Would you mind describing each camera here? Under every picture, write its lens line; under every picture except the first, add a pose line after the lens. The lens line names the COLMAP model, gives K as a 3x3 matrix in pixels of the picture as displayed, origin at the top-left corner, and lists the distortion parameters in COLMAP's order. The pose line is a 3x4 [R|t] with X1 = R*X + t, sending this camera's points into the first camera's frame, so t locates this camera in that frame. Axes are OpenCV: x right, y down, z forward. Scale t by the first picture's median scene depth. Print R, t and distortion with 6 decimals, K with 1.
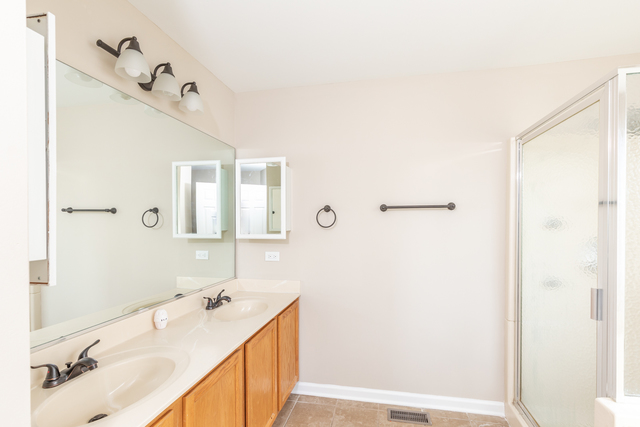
lens RADIAL K [[298.7, 0, 320.9], [0, 298.7, 226.6], [0, 0, 1]] dist [-0.001182, 0.000384]
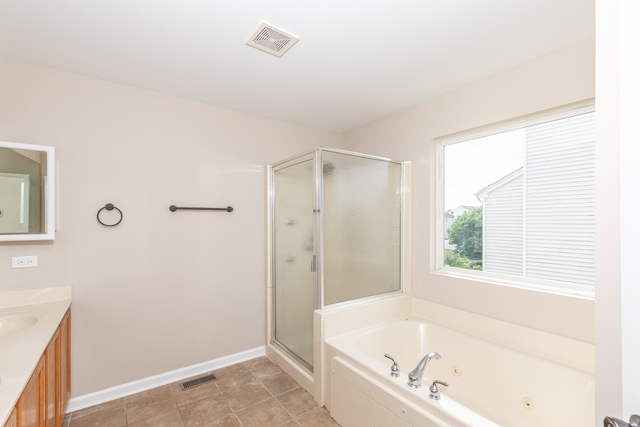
lens RADIAL K [[298.7, 0, 323.4], [0, 298.7, 216.6], [0, 0, 1]] dist [0.000127, -0.000025]
pose [[0.687881, 0.017542, 0.725612, -0.238649], [0.010316, 0.999371, -0.033940, 0.013511], [-0.725751, 0.030831, 0.687267, -0.207914]]
